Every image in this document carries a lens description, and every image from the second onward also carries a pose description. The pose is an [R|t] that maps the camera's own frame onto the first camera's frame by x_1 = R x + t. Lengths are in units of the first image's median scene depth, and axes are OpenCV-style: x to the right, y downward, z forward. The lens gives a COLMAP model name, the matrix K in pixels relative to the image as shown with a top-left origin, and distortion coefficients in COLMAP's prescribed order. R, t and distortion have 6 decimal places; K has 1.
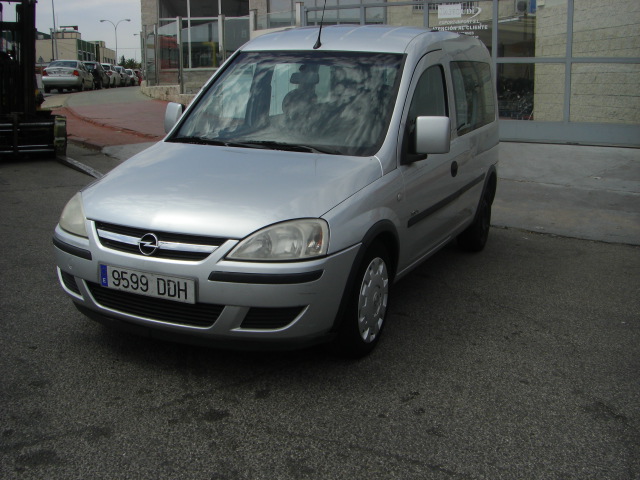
lens RADIAL K [[723.5, 0, 320.0], [0, 723.5, 240.0], [0, 0, 1]] dist [-0.182734, 0.133082]
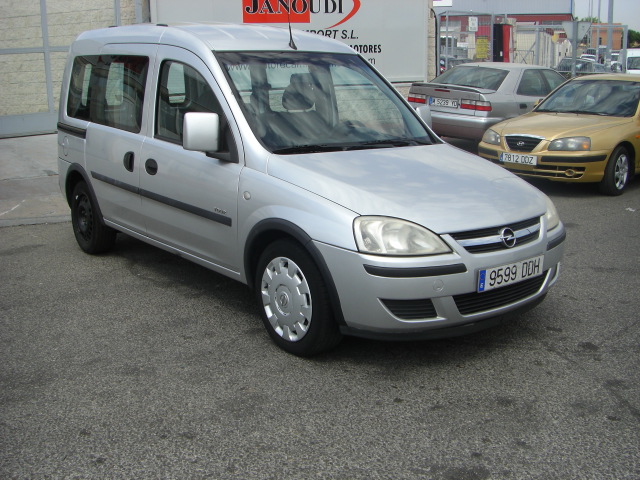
lens RADIAL K [[723.5, 0, 320.0], [0, 723.5, 240.0], [0, 0, 1]] dist [-0.182734, 0.133082]
pose [[0.462348, -0.227364, 0.857053, -1.308835], [0.203381, 0.967990, 0.147077, -0.209547], [-0.863059, 0.106308, 0.493790, 0.706489]]
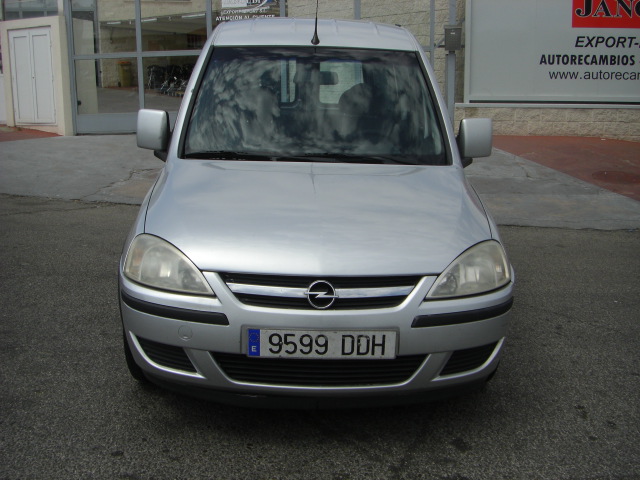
lens RADIAL K [[723.5, 0, 320.0], [0, 723.5, 240.0], [0, 0, 1]] dist [-0.182734, 0.133082]
pose [[0.901904, -0.104242, 0.419169, -0.565809], [0.097406, 0.994529, 0.037744, -0.083564], [-0.420810, 0.006788, 0.907123, 0.278316]]
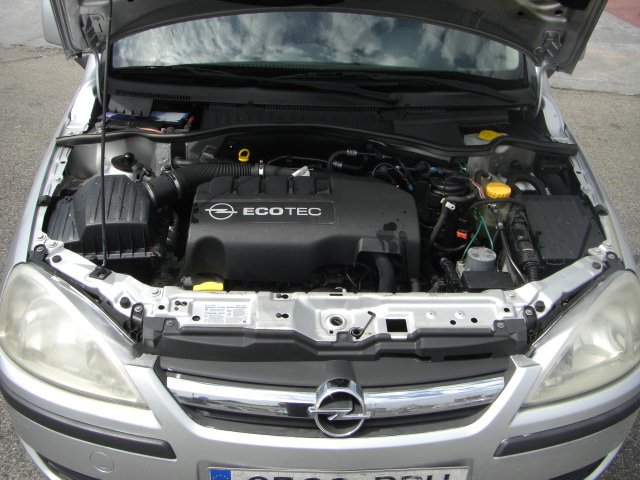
lens RADIAL K [[723.5, 0, 320.0], [0, 723.5, 240.0], [0, 0, 1]] dist [-0.182734, 0.133082]
pose [[0.897160, -0.207371, 0.390003, -0.395217], [0.085446, 0.947745, 0.307373, -0.225012], [-0.433363, -0.242438, 0.867998, 0.653727]]
